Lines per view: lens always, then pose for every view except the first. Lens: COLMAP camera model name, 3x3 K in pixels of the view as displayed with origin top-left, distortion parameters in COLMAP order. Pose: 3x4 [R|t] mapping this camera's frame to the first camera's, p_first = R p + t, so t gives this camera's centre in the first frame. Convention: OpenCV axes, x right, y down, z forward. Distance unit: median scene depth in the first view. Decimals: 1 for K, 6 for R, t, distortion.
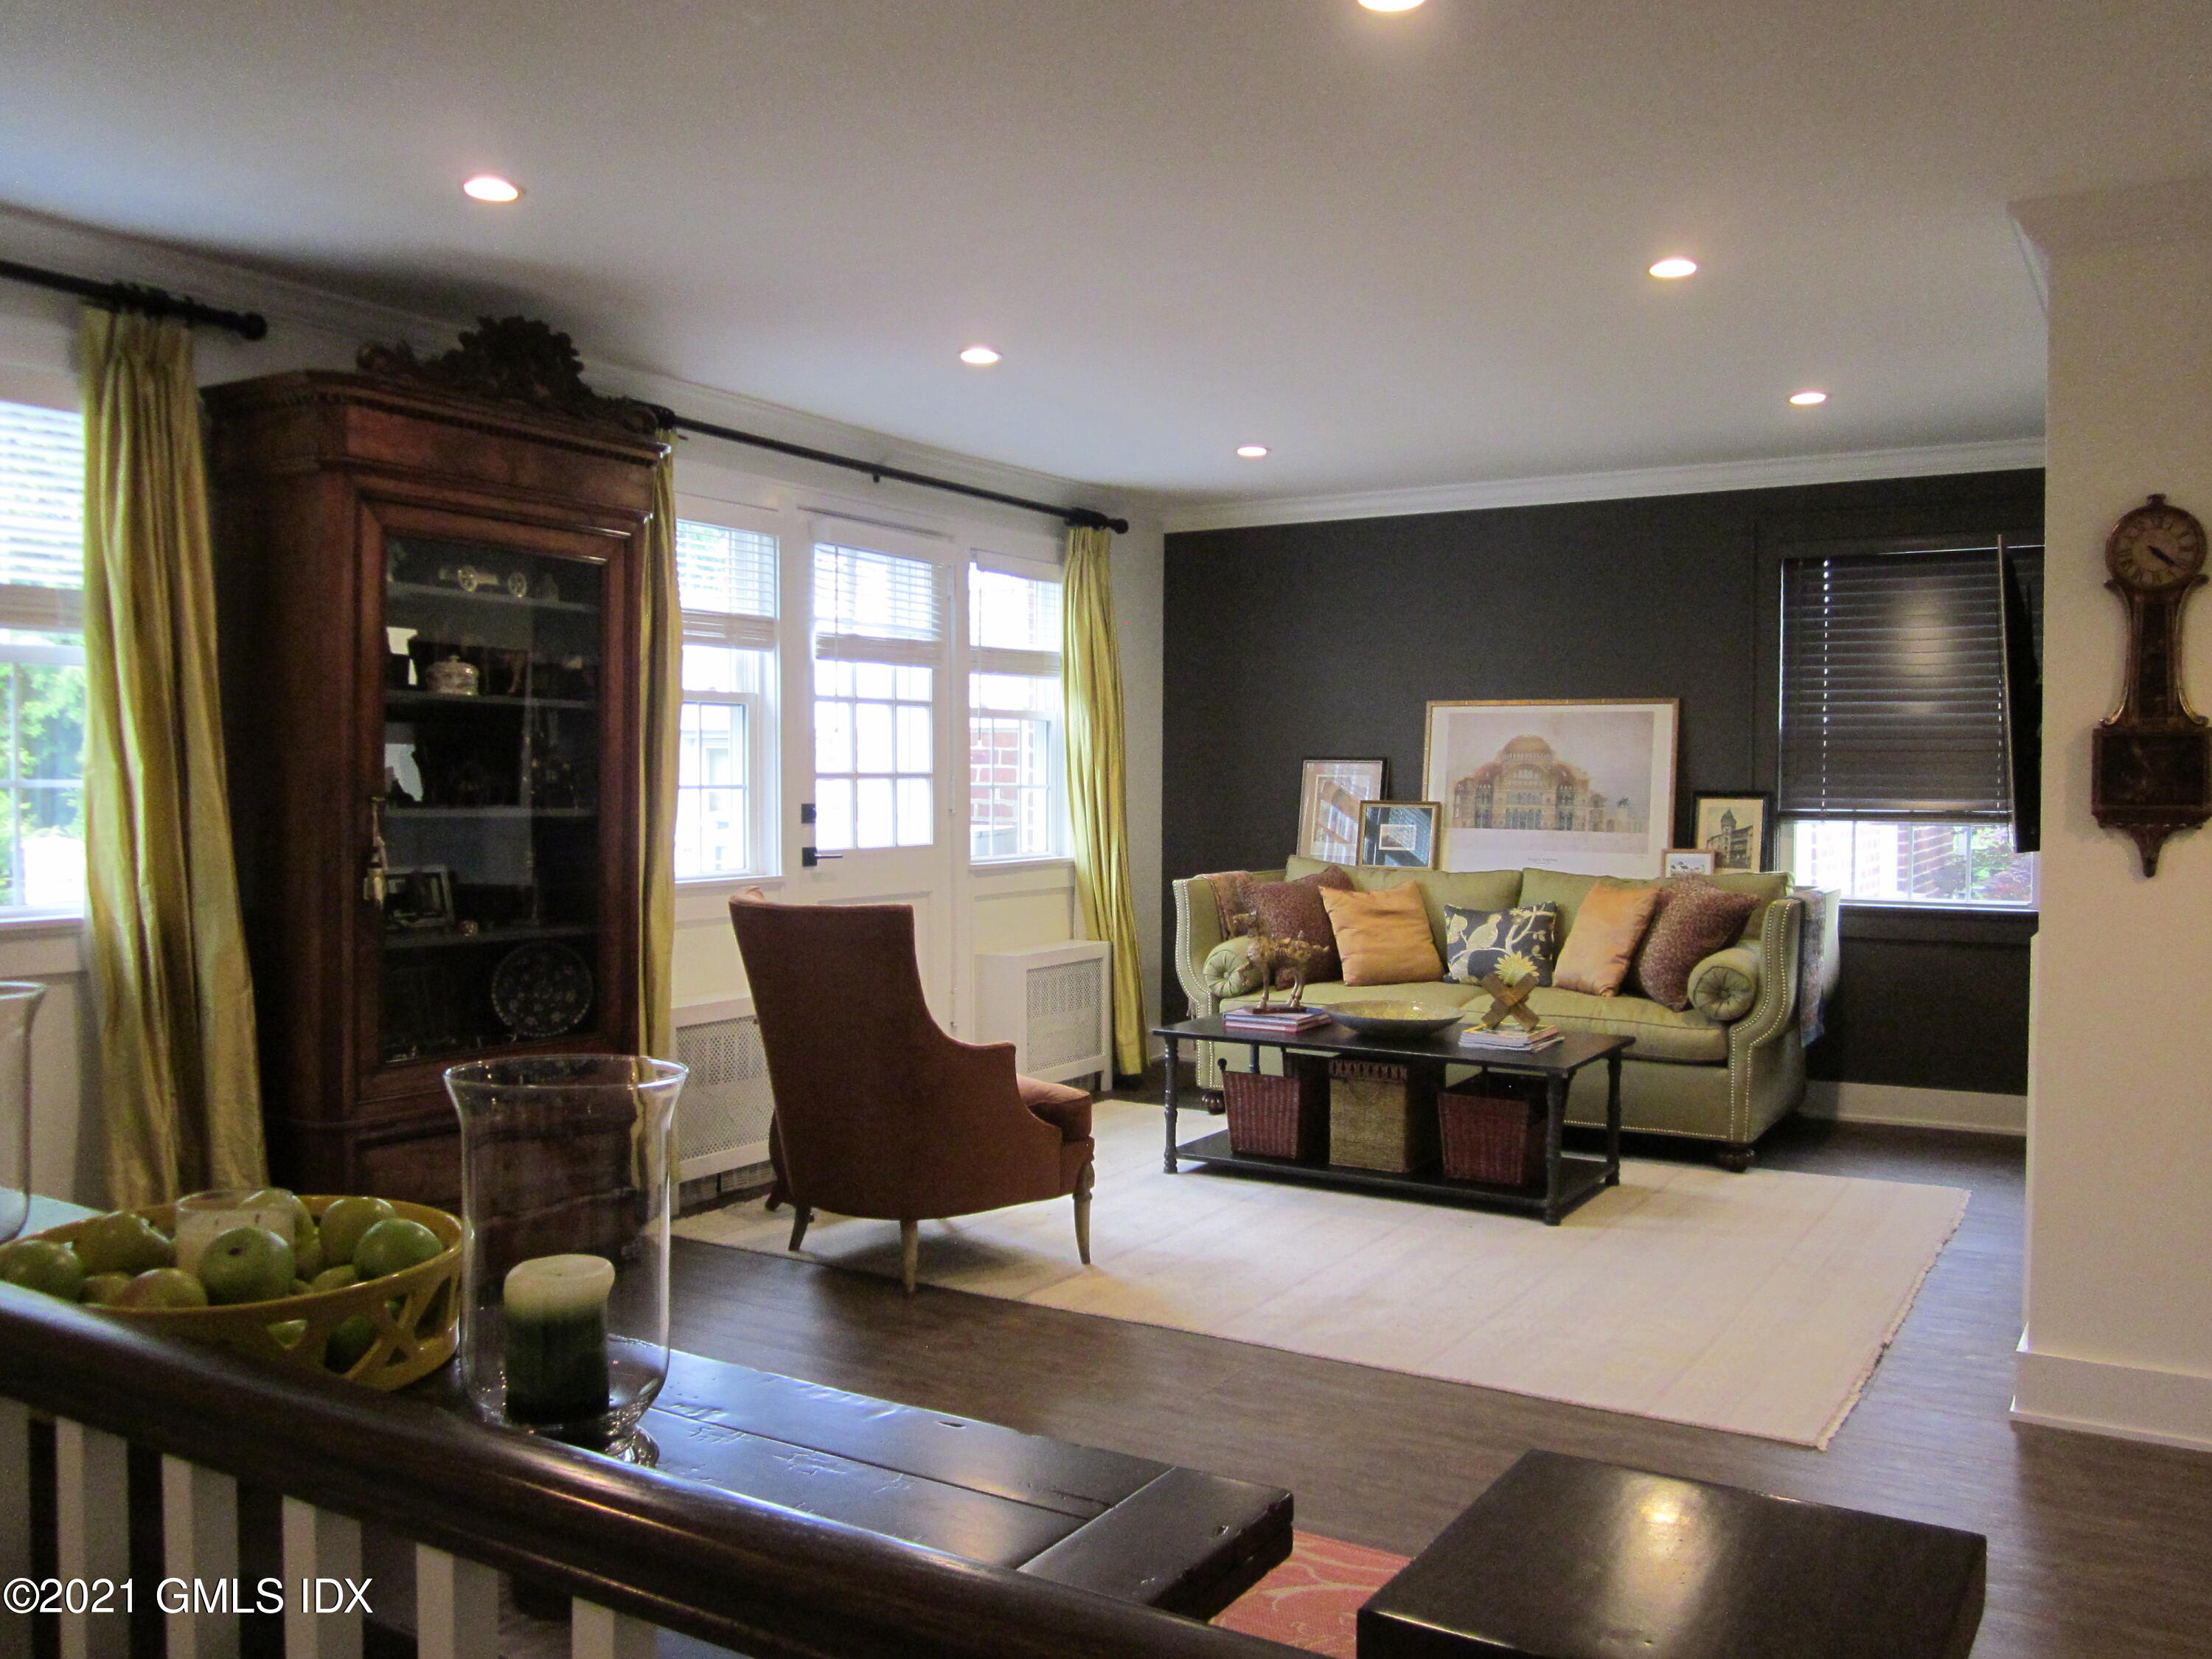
lens RADIAL K [[1831.0, 0, 1106.0], [0, 1831.0, 829.5], [0, 0, 1]] dist [-0.047873, 0.004402]
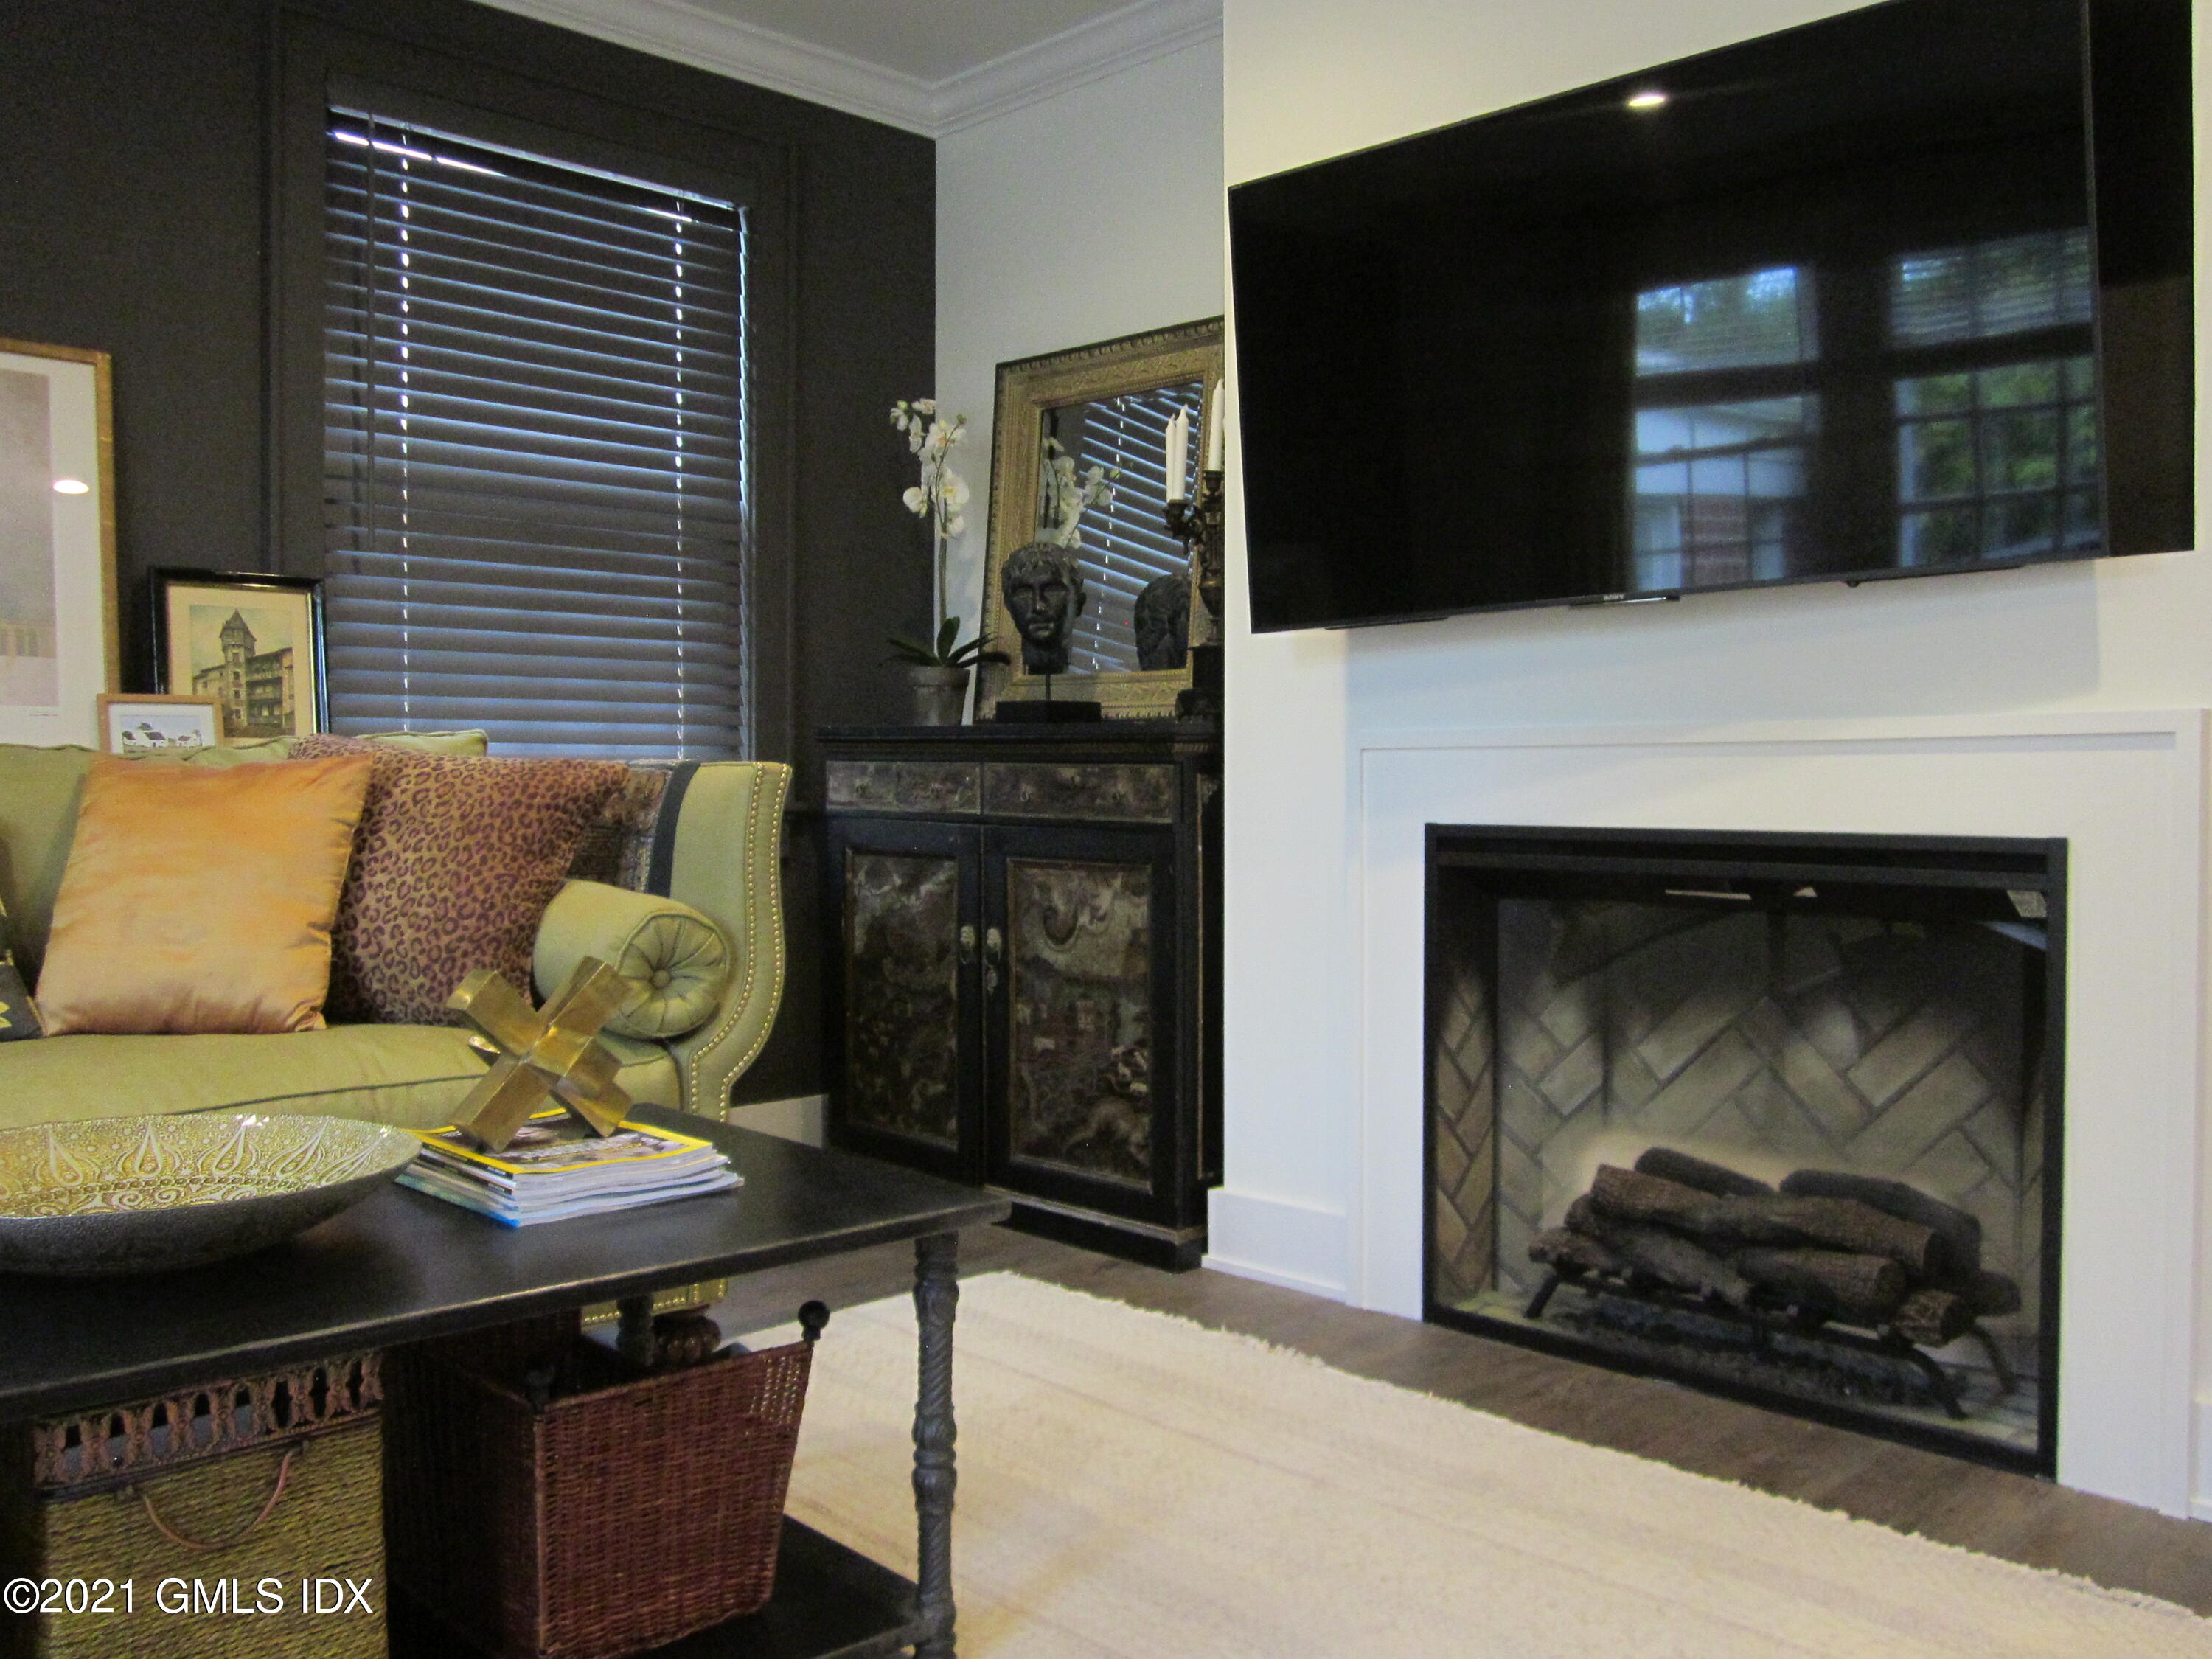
lens RADIAL K [[1831.0, 0, 1106.0], [0, 1831.0, 829.5], [0, 0, 1]] dist [-0.047873, 0.004402]
pose [[0.242458, -0.028738, 0.969736, -0.053377], [0.030922, 0.999282, 0.021883, 0.041521], [-0.969669, 0.024680, 0.243172, 0.678530]]
